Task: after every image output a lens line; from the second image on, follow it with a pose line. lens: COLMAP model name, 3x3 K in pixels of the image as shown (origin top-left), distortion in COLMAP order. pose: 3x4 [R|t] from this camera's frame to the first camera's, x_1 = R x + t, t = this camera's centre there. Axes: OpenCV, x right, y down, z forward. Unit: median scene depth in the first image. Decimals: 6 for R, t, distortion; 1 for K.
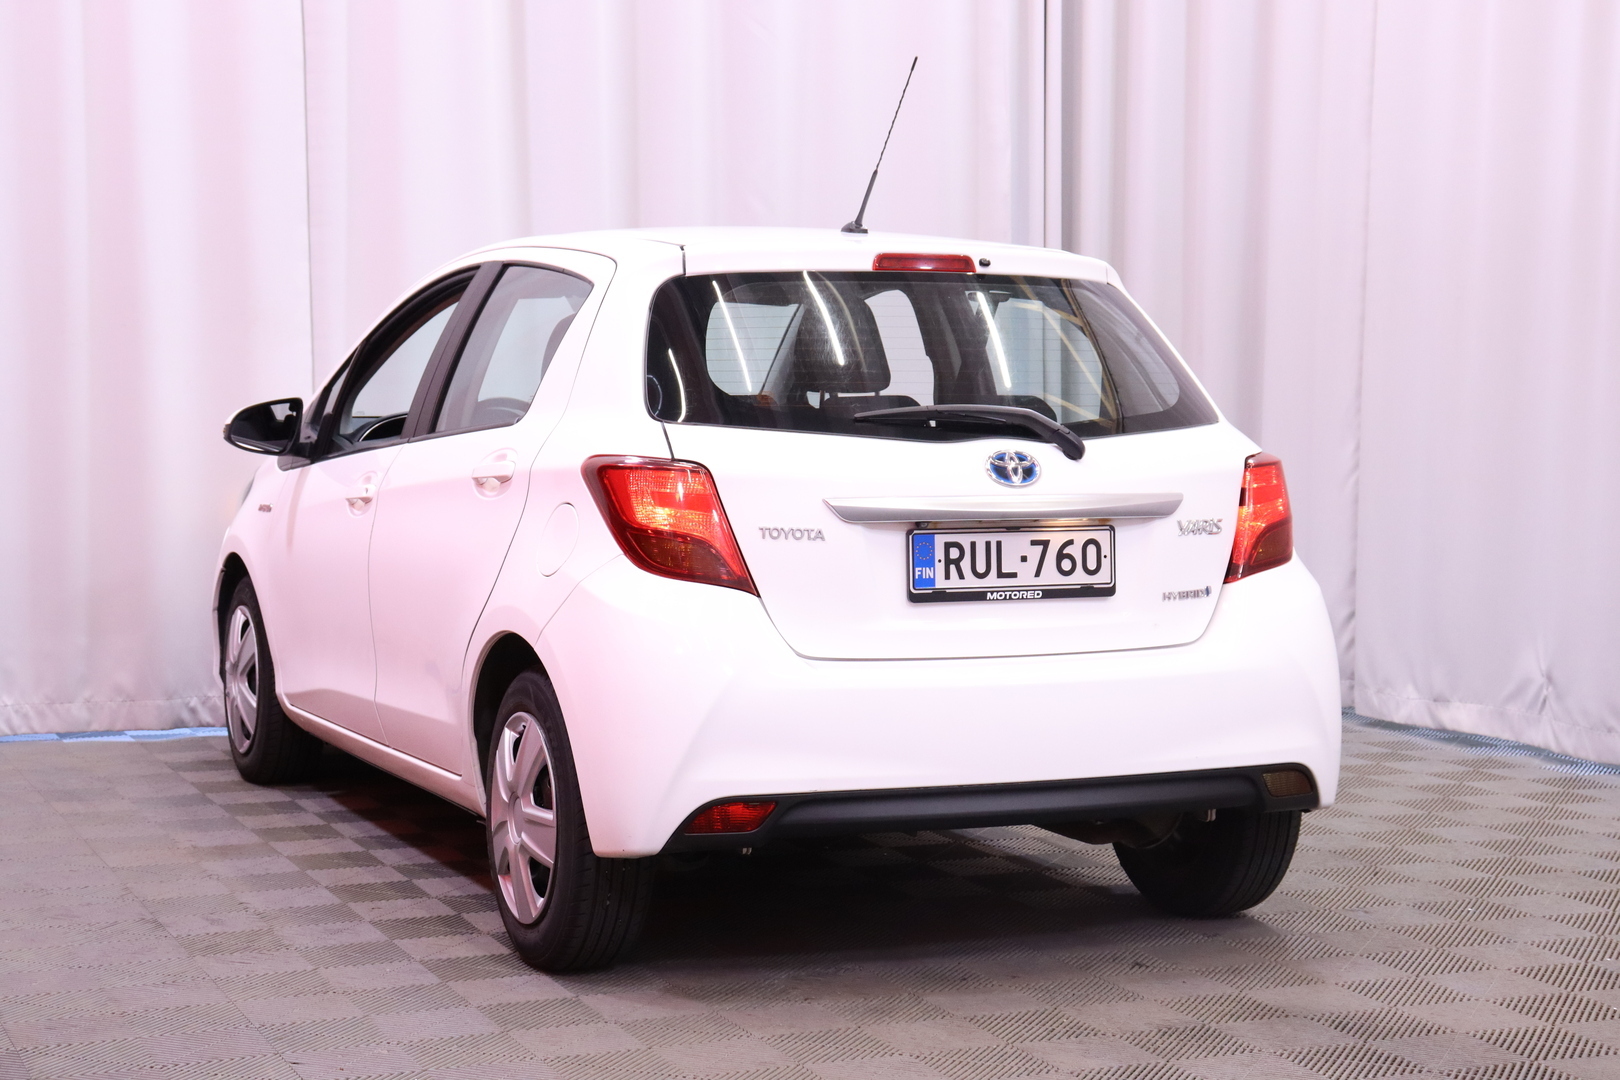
lens RADIAL K [[2690.9, 0, 815.8], [0, 2690.9, 553.5], [0, 0, 1]] dist [0.117057, 0.000000]
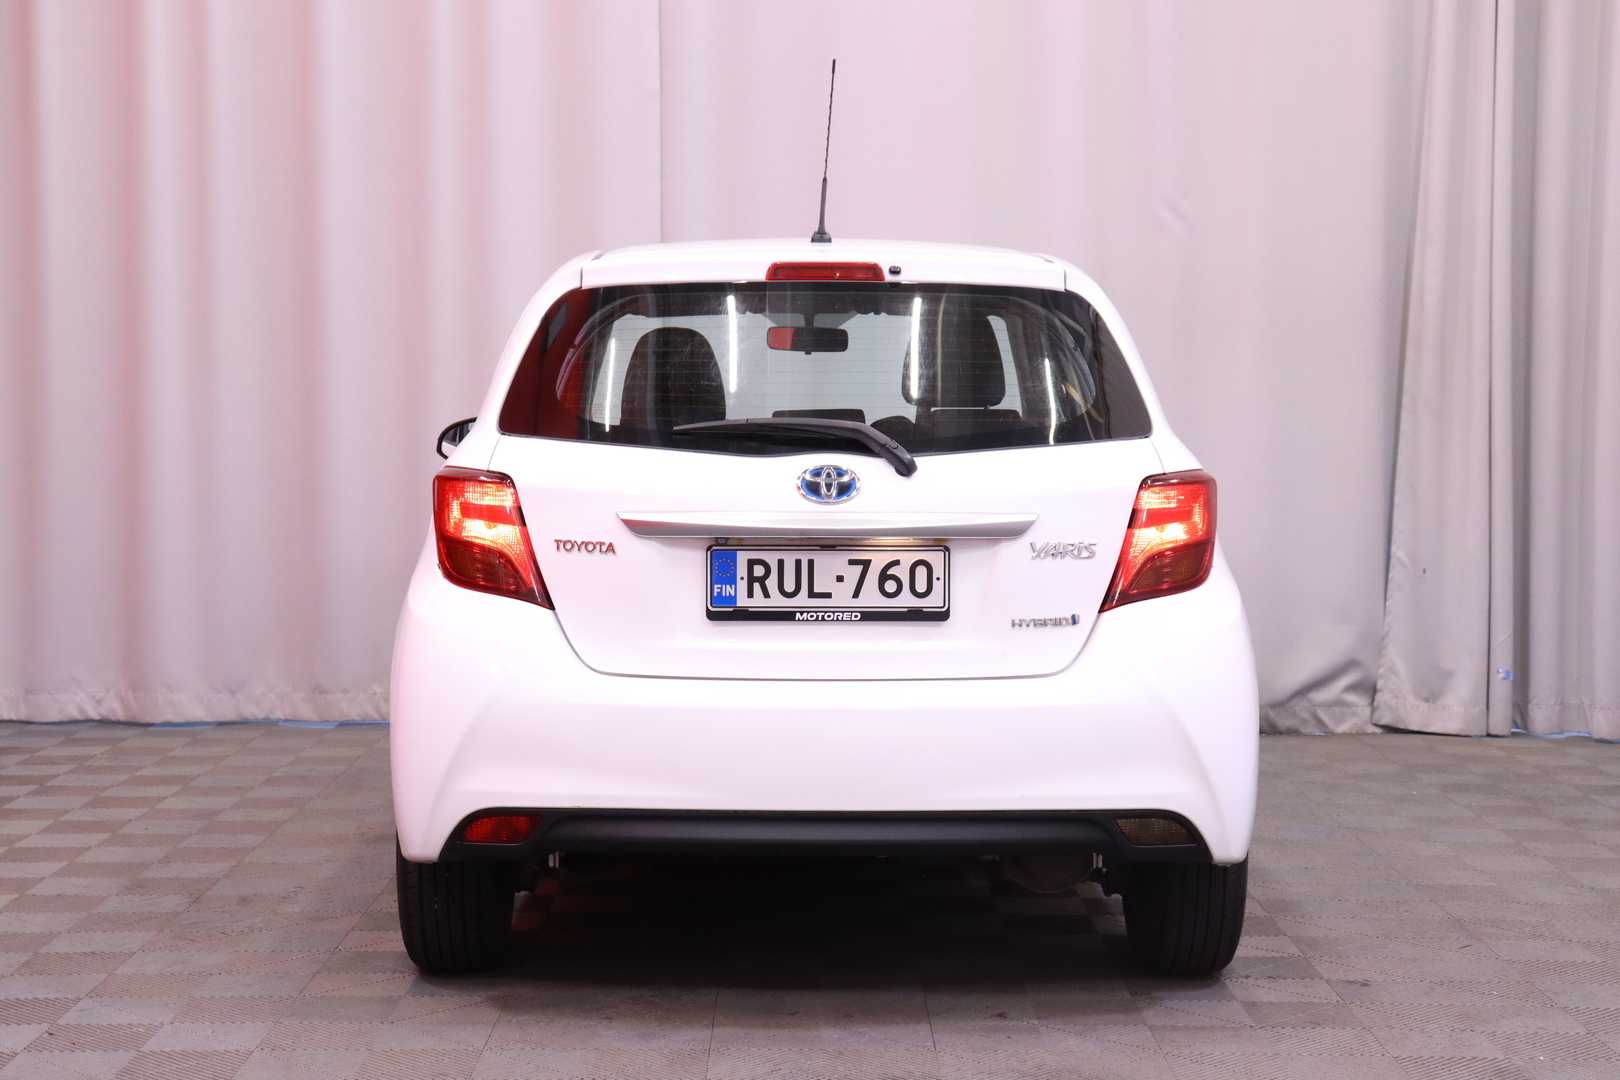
lens RADIAL K [[2690.9, 0, 805.6], [0, 2690.9, 543.0], [0, 0, 1]] dist [0.117057, 0.000000]
pose [[0.917008, 0.020609, -0.398337, 0.445919], [-0.025614, 0.999646, -0.007246, -0.003485], [0.398046, 0.016848, 0.917211, 0.117982]]
